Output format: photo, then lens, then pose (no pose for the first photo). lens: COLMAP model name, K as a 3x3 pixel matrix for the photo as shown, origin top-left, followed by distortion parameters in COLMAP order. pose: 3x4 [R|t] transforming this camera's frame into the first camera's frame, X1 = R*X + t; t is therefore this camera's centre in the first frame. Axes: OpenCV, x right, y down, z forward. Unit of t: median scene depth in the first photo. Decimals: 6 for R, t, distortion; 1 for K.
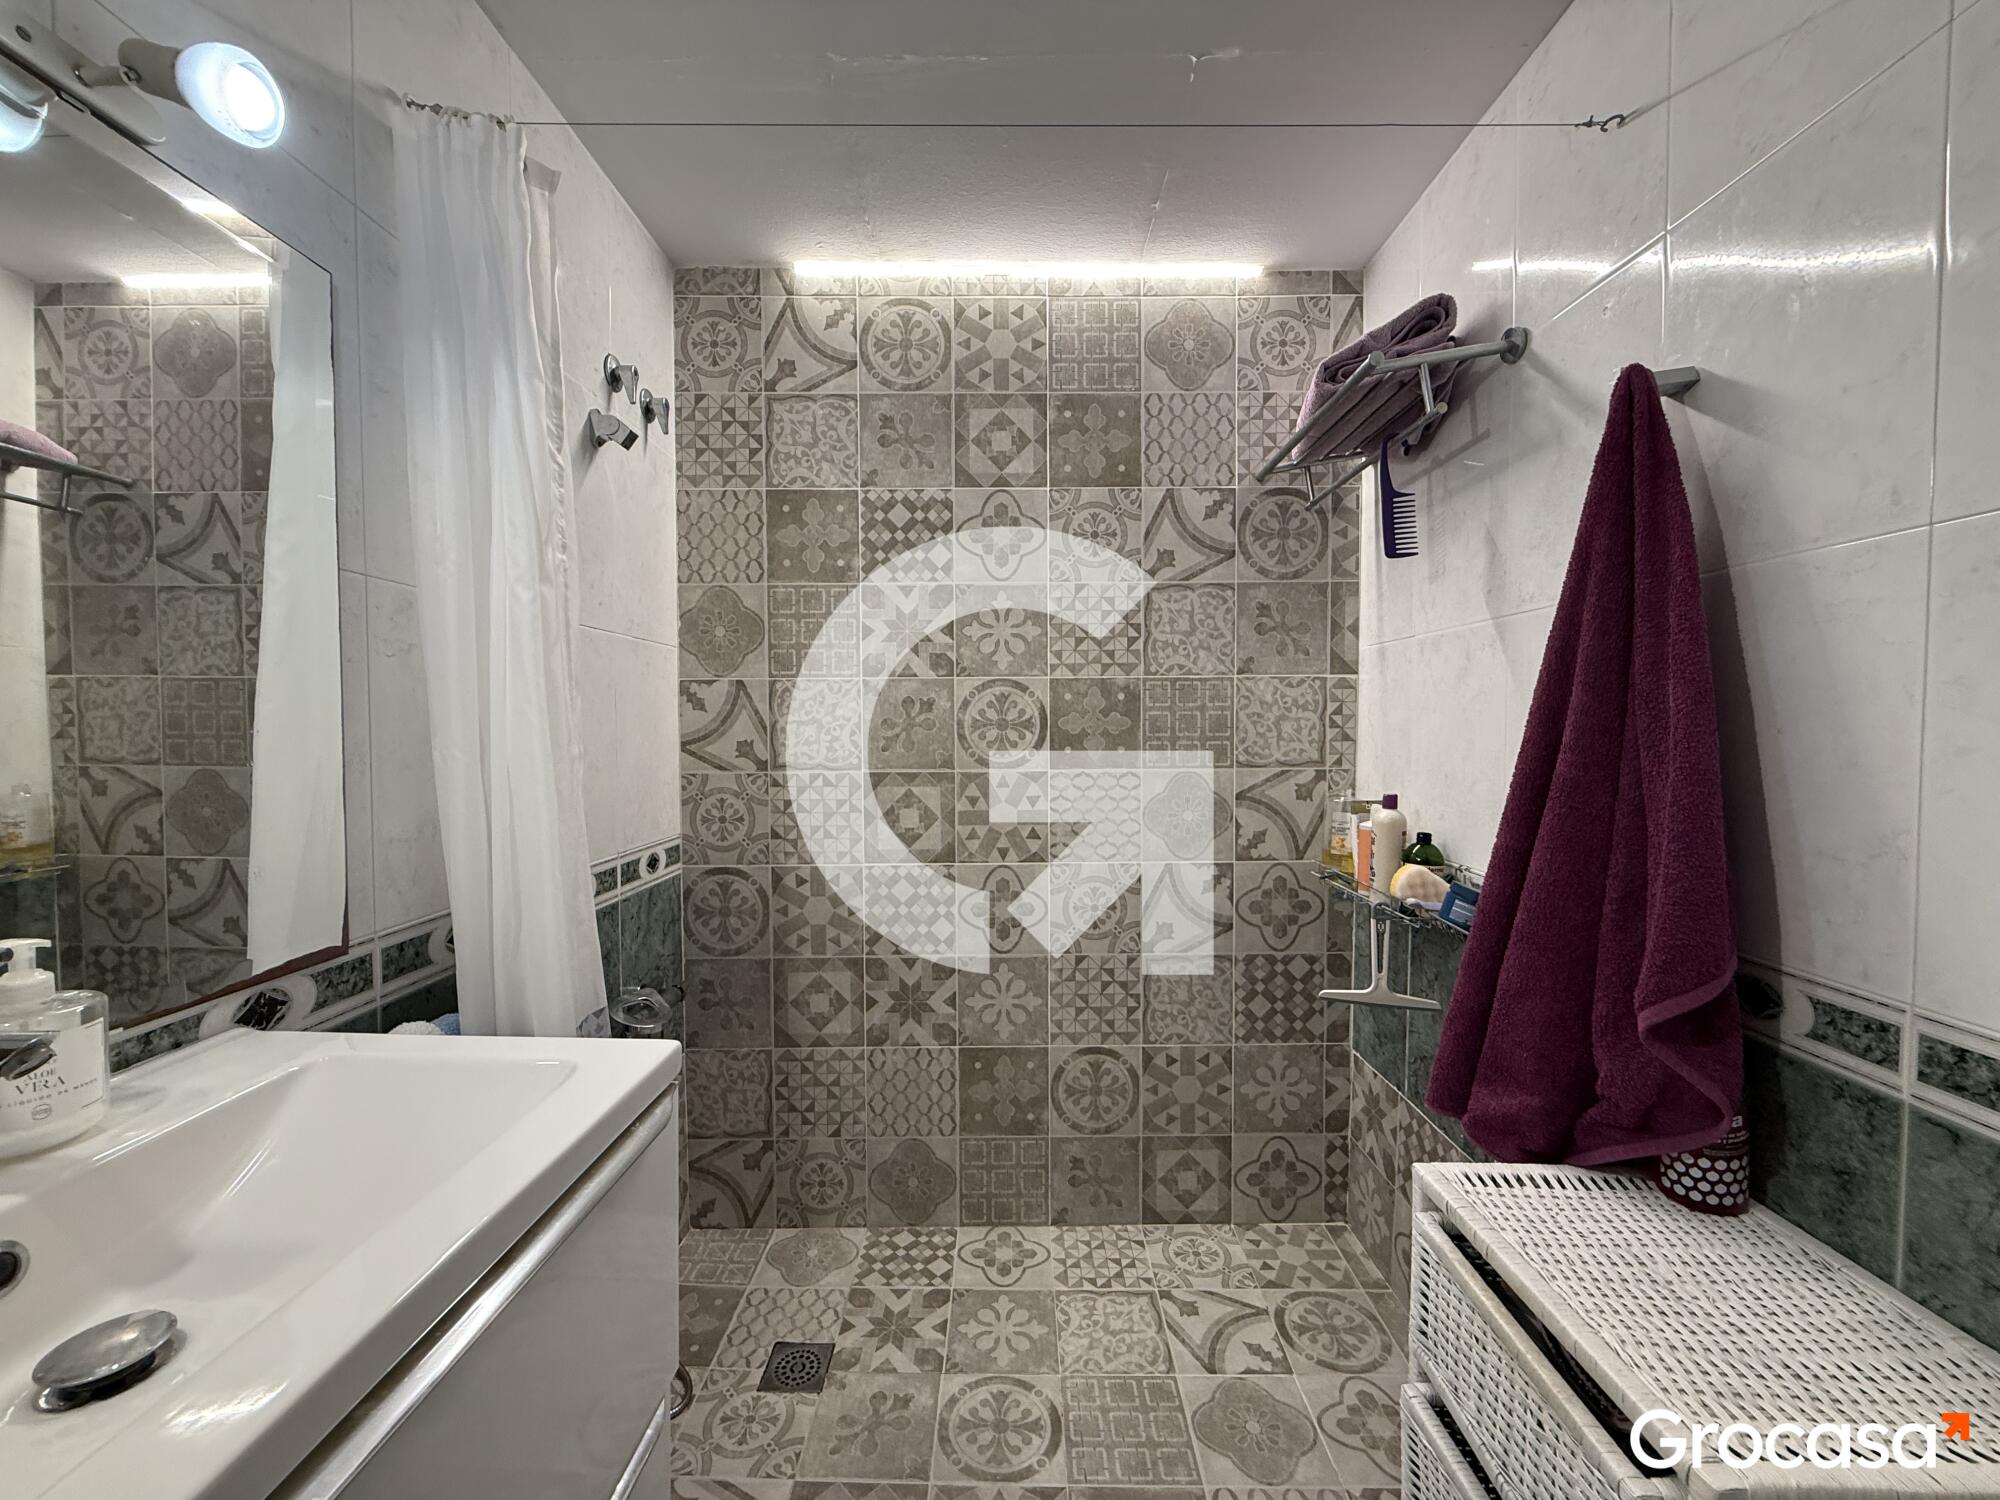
lens RADIAL K [[789.8, 0, 998.2], [0, 789.8, 749.2], [0, 0, 1]] dist [0.002191, -0.000691]
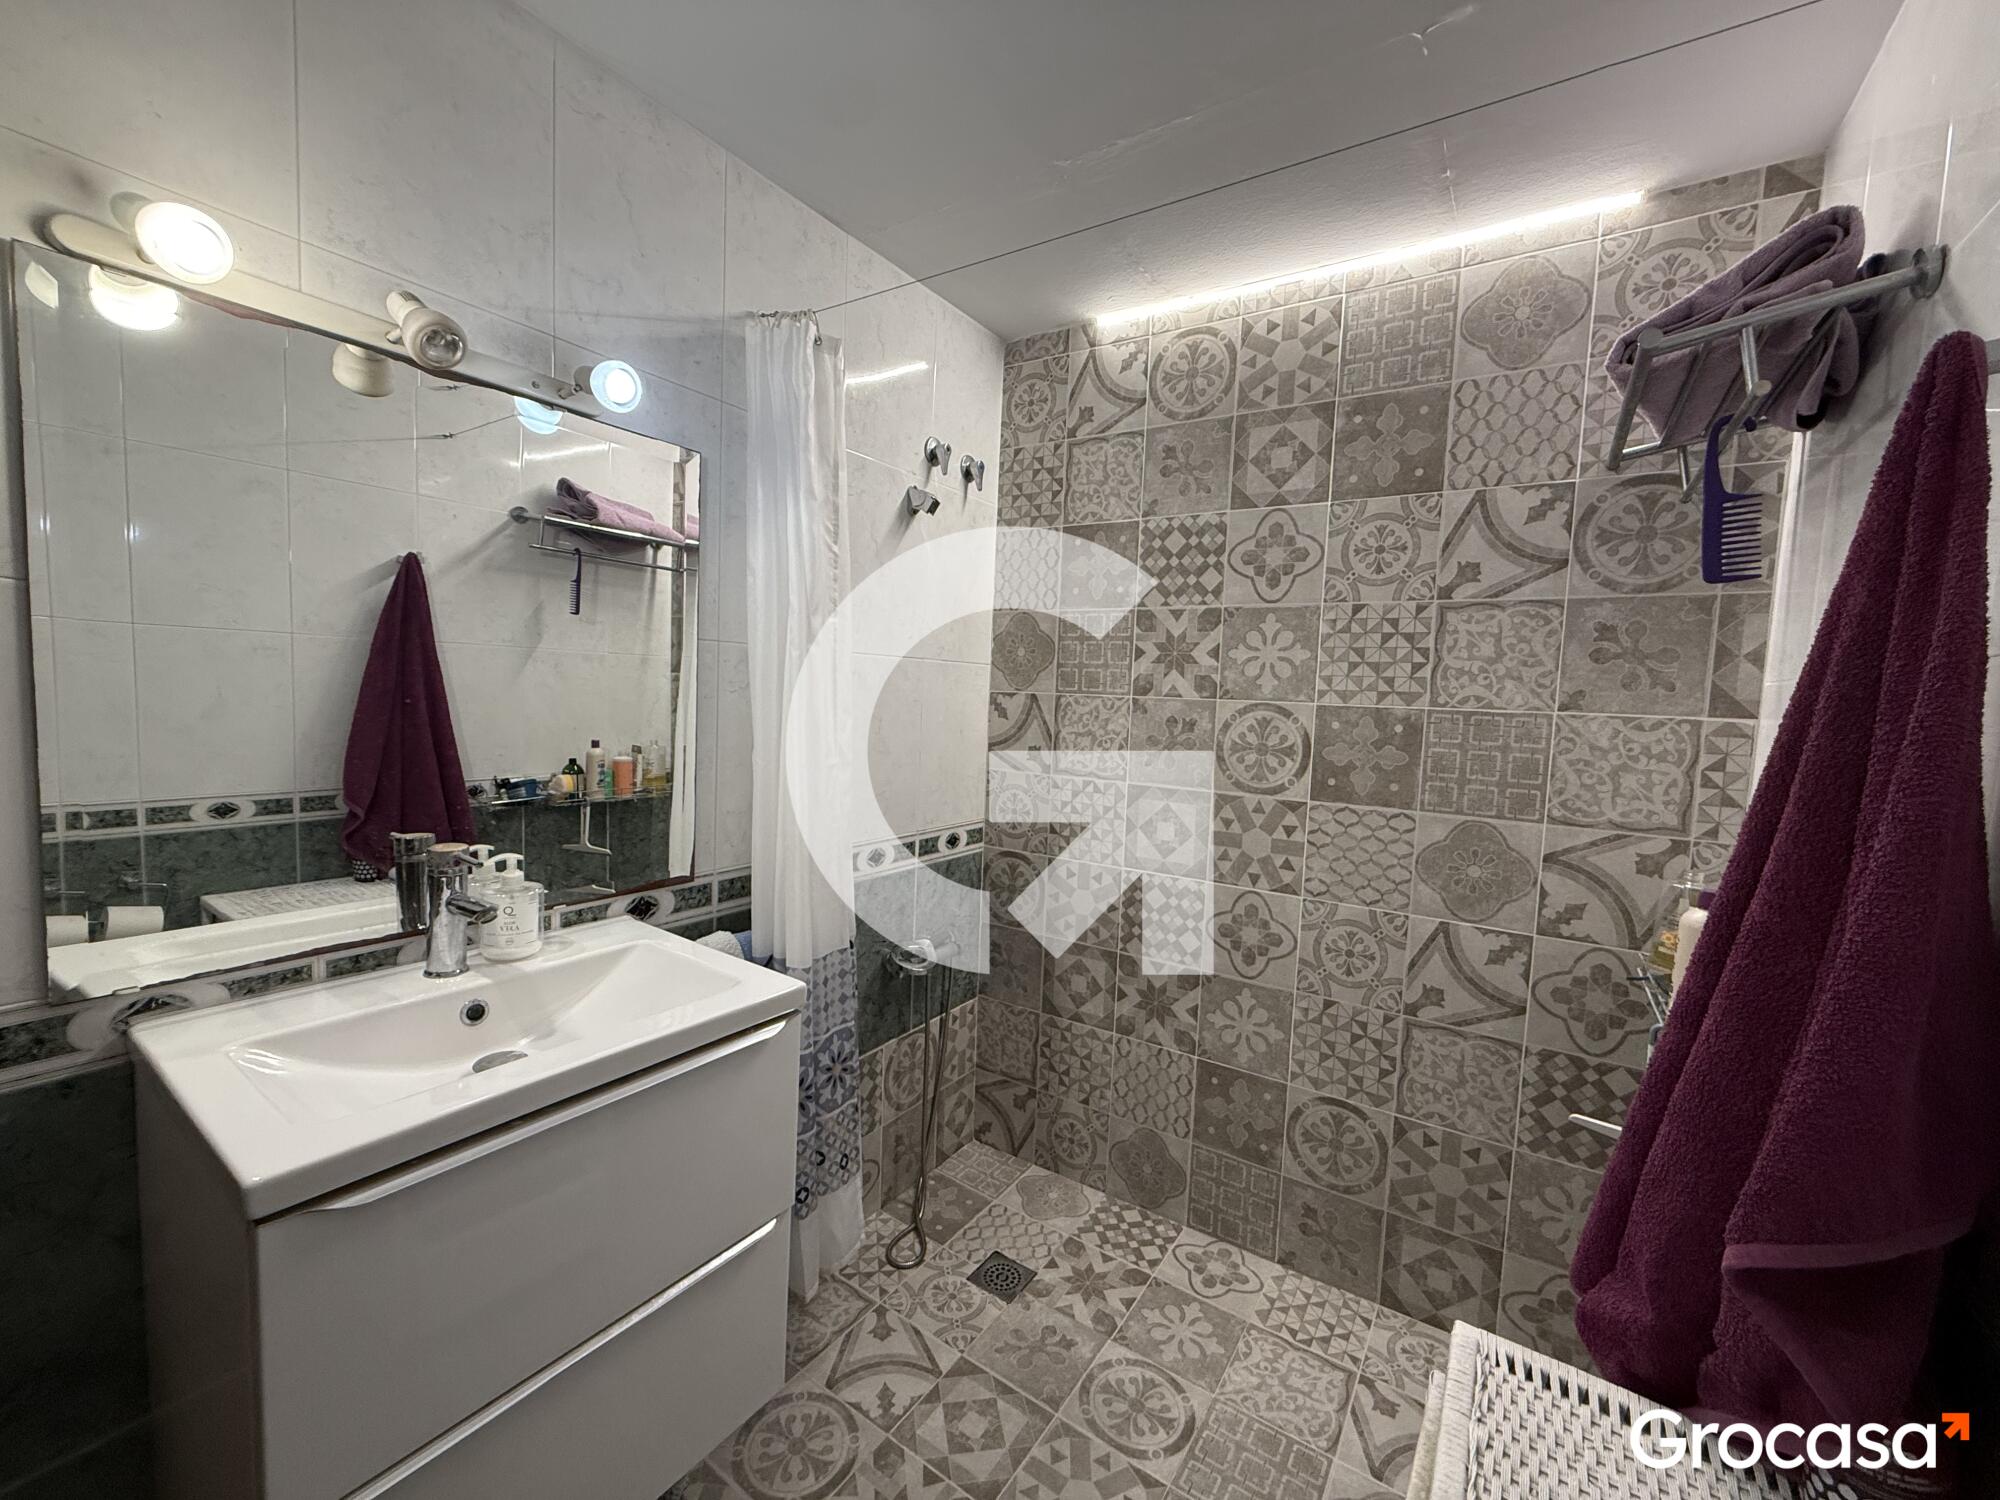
lens RADIAL K [[789.8, 0, 1000.5], [0, 789.8, 750.5], [0, 0, 1]] dist [0.002191, -0.000691]
pose [[0.840188, 0.078300, -0.536612, 0.262104], [-0.061000, 0.996887, 0.049952, -0.059965], [0.538853, -0.009235, 0.842349, -0.003633]]
